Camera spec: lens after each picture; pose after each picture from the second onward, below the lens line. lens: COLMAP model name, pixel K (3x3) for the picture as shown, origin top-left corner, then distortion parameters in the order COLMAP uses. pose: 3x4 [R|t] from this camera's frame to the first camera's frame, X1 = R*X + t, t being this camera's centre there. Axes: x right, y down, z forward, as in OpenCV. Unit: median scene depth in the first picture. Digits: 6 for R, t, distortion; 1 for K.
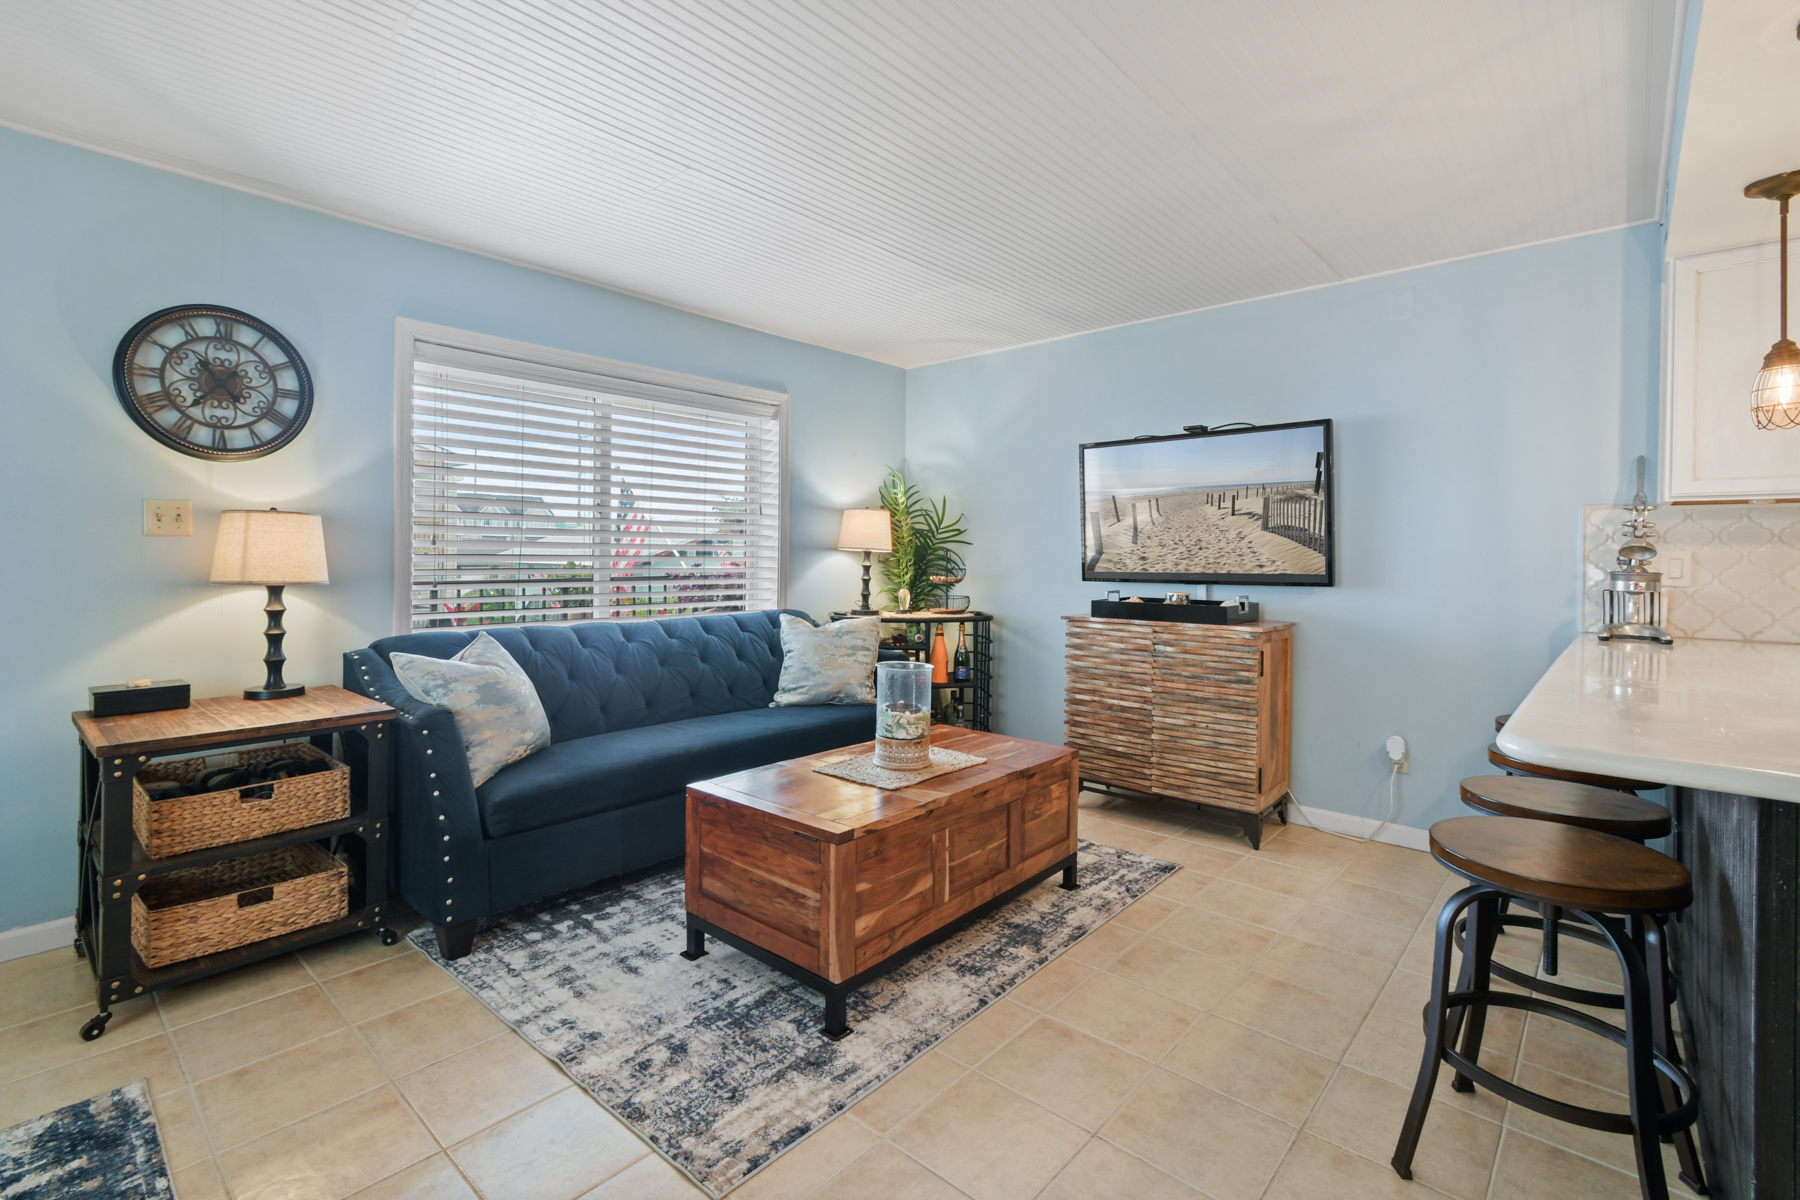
lens RADIAL K [[815.9, 0, 881.4], [0, 815.9, 557.2], [0, 0, 1]] dist [0.001495, -0.000144]
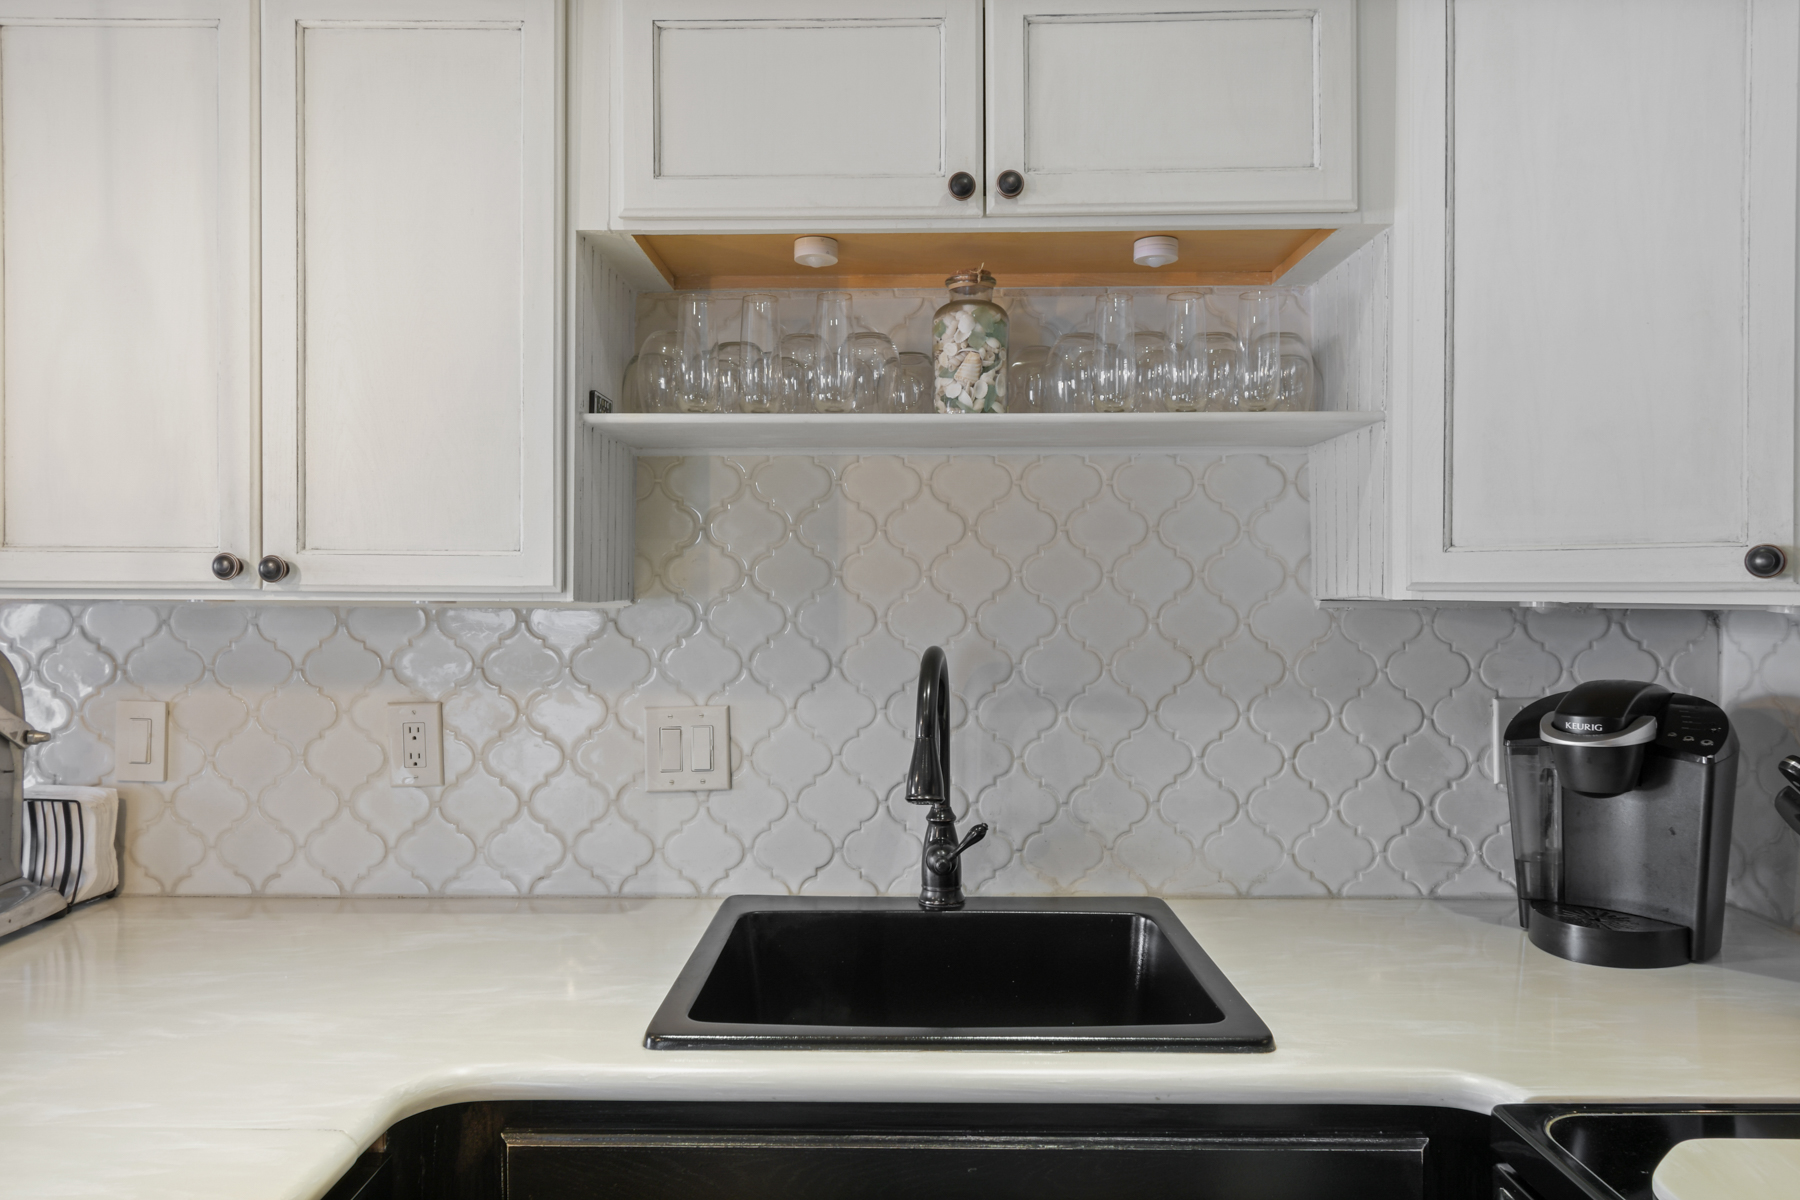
lens RADIAL K [[1190.0, 0, 889.9], [0, 1190.0, 600.0], [0, 0, 1]] dist [0.001340, -0.002226]
pose [[0.748576, -0.013333, 0.662915, 0.904116], [0.008043, 0.999907, 0.011029, -0.069980], [-0.663001, -0.002924, 0.748613, 0.268909]]
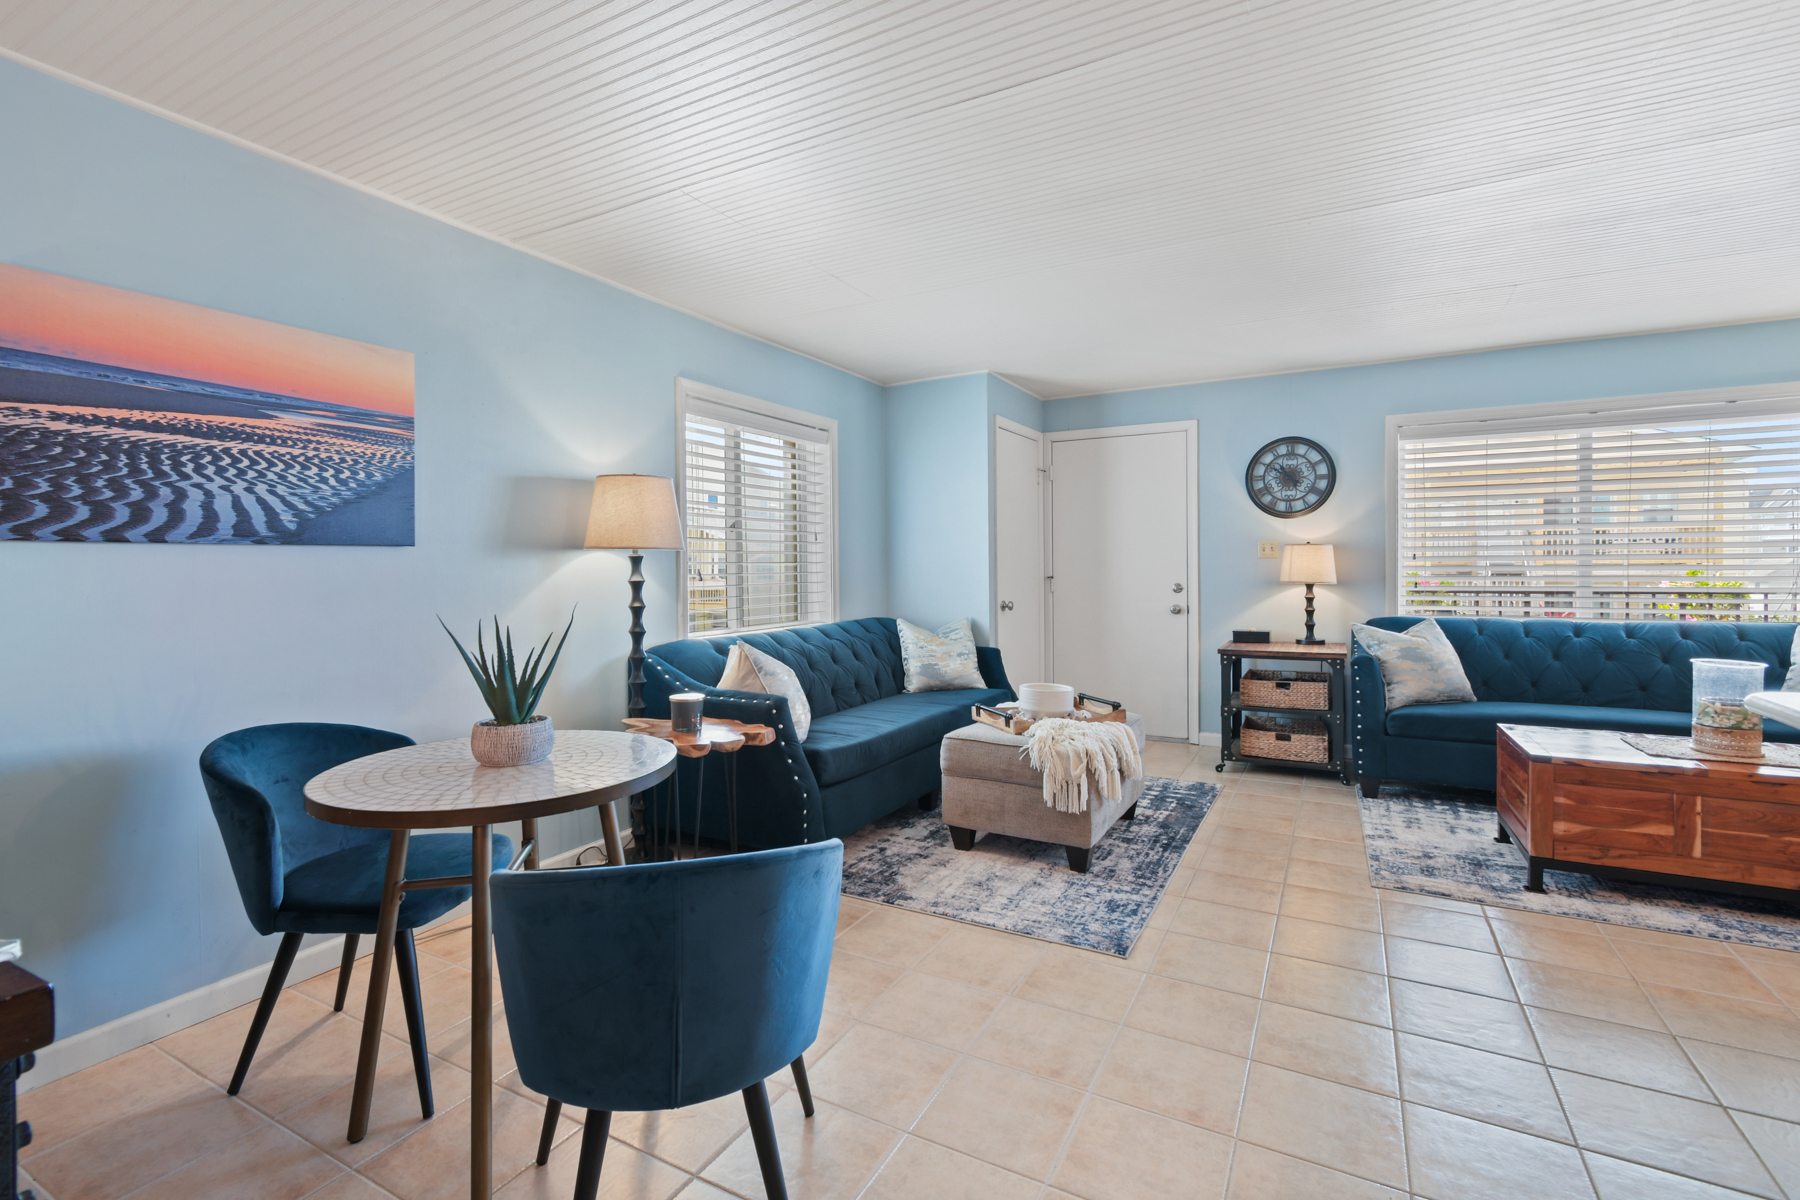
lens RADIAL K [[818.2, 0, 897.1], [0, 818.2, 576.1], [0, 0, 1]] dist [0.004670, -0.000592]
pose [[0.237276, 0.001973, -0.971440, 0.837481], [0.006921, 0.999969, 0.003721, 0.003757], [0.971418, -0.007606, 0.237255, -0.346672]]
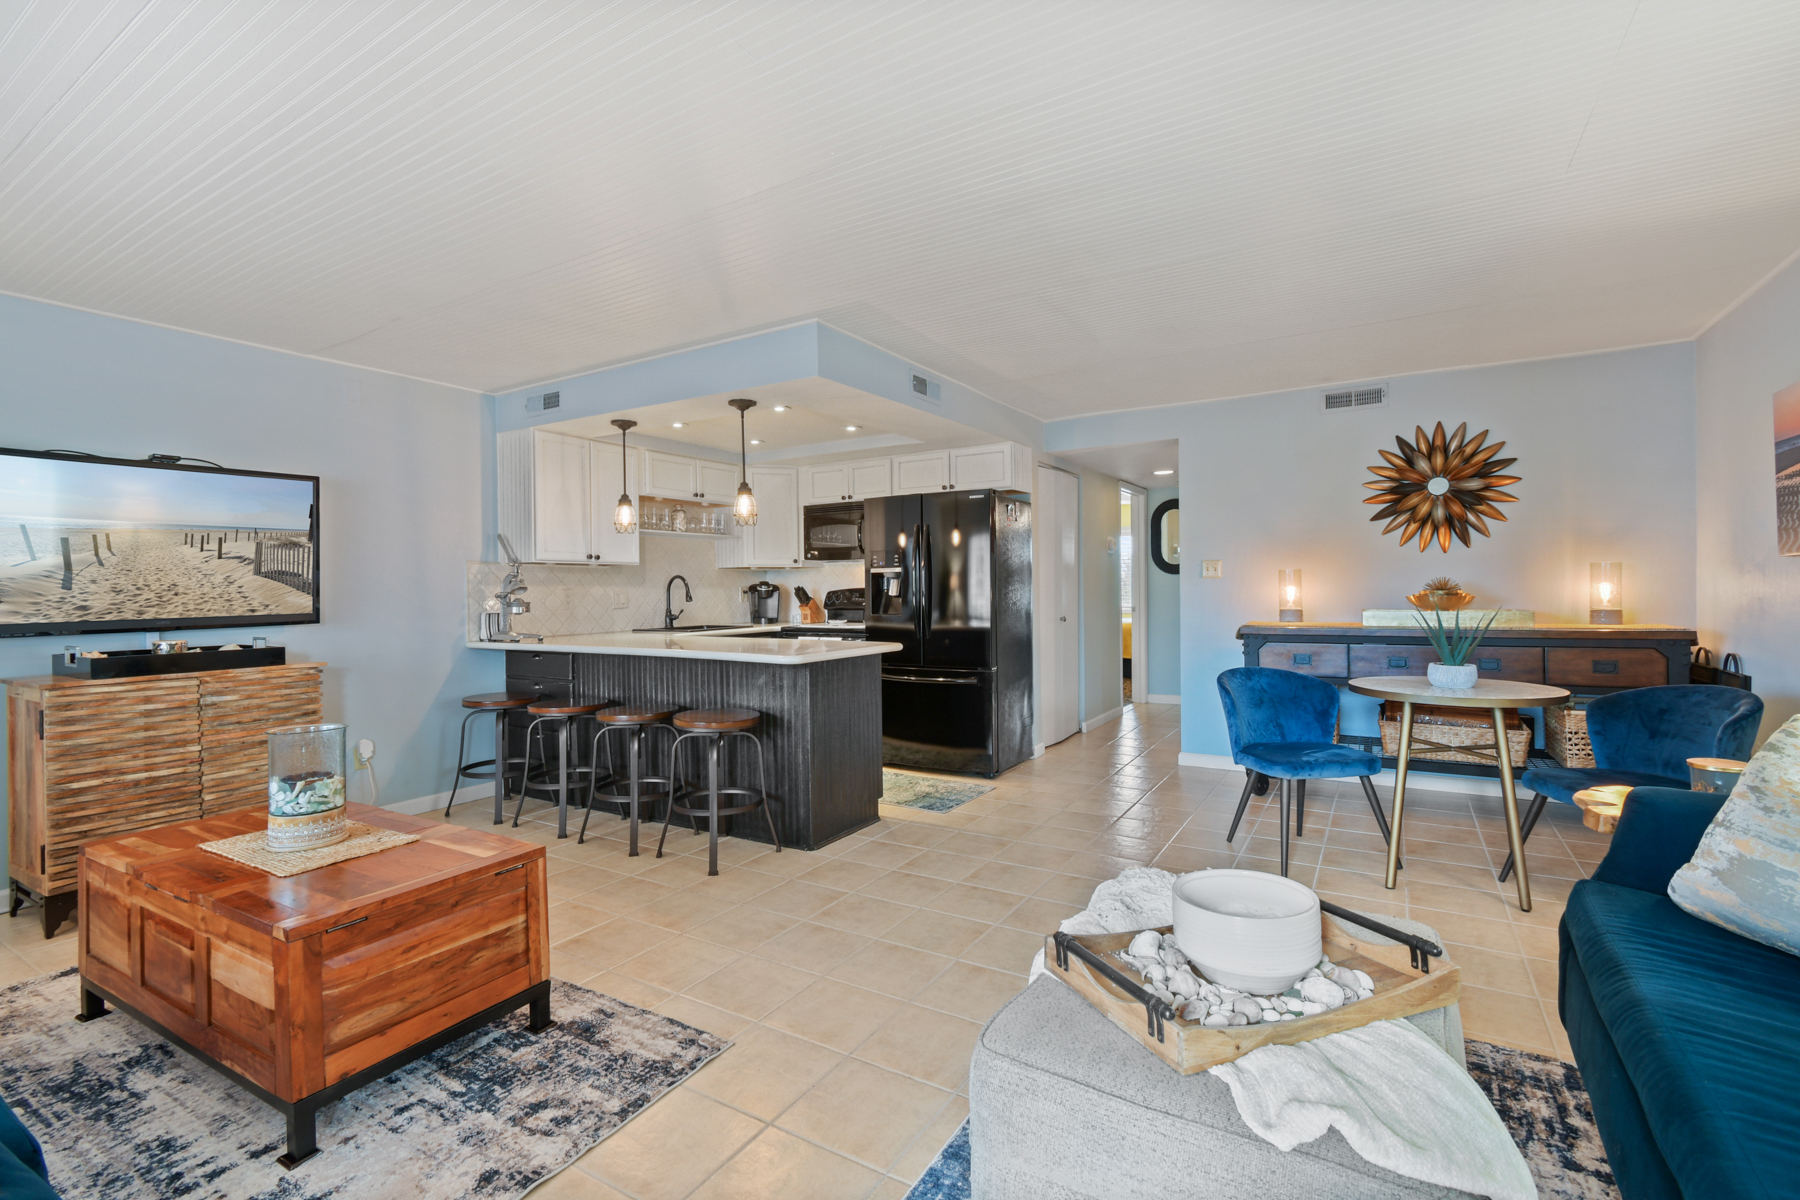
lens RADIAL K [[807.3, 0, 888.5], [0, 807.3, 589.3], [0, 0, 1]] dist [0.005350, -0.000734]
pose [[-0.184648, -0.006304, 0.982784, -0.929741], [0.015827, 0.999831, 0.009387, -0.012710], [-0.982677, 0.017288, -0.184517, 0.553357]]
